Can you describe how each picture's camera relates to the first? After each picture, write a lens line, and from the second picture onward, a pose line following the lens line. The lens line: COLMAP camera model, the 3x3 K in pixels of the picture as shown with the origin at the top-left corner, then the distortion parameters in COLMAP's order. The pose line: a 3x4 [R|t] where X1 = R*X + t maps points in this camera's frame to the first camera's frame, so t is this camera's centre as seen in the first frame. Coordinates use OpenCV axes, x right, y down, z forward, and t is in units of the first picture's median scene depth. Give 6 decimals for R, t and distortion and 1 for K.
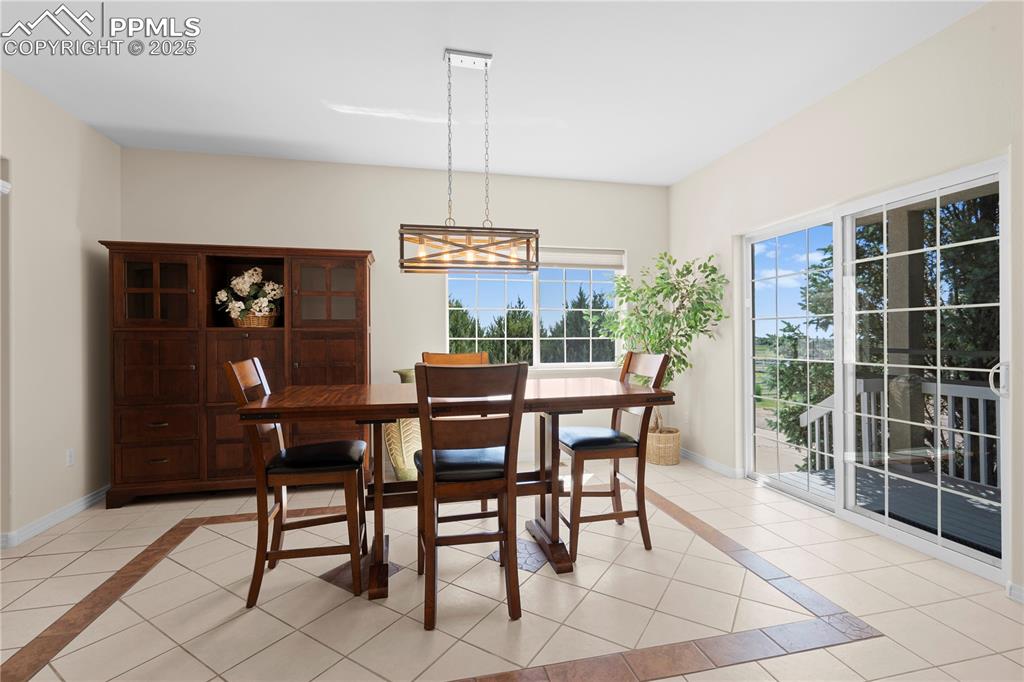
lens RADIAL K [[460.8, 0, 515.0], [0, 460.8, 340.2], [0, 0, 1]] dist [-0.000200, 0.000934]
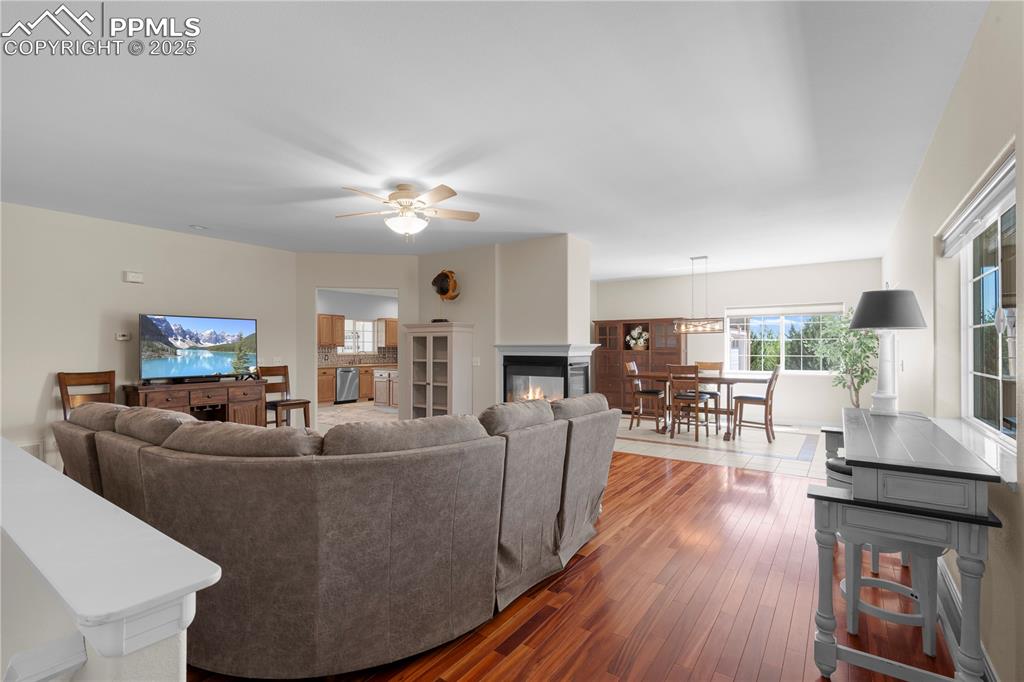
lens RADIAL K [[460.8, 0, 511.5], [0, 460.8, 346.4], [0, 0, 1]] dist [-0.000200, 0.000934]
pose [[0.666233, 0.004777, -0.745729, 0.876229], [-0.005102, 0.999985, 0.001847, -0.049173], [0.745727, 0.002574, 0.666247, -1.238785]]
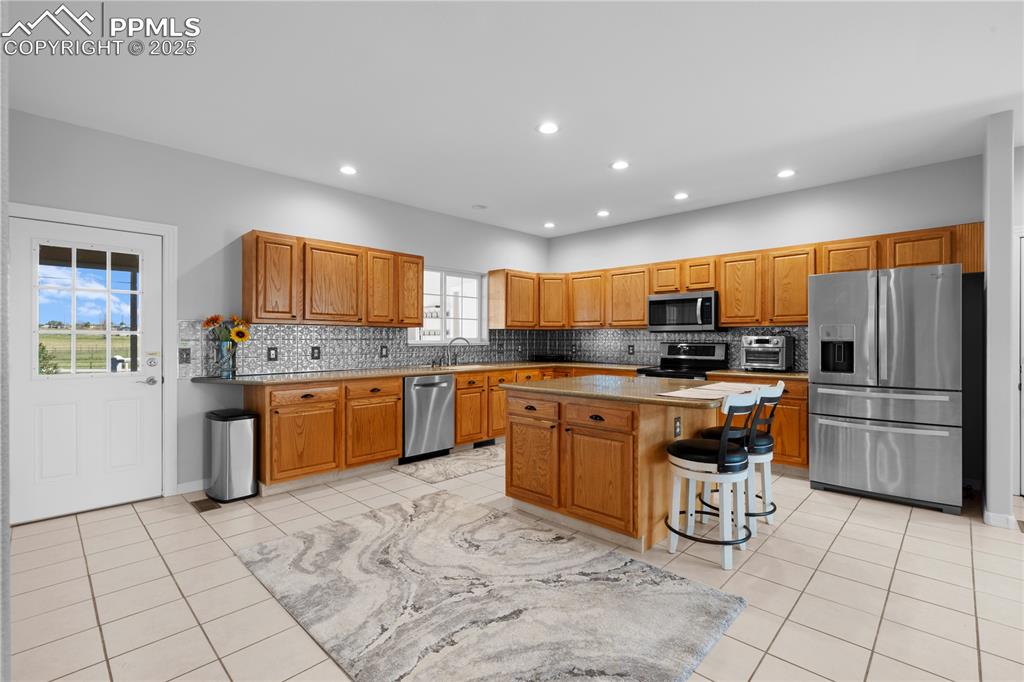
lens RADIAL K [[460.8, 0, 509.5], [0, 460.8, 341.9], [0, 0, 1]] dist [-0.000200, 0.000934]
pose [[0.537898, 0.011565, -0.842930, -0.929517], [-0.007927, 0.999931, 0.008661, -0.003884], [0.842972, 0.002023, 0.537953, -0.516710]]
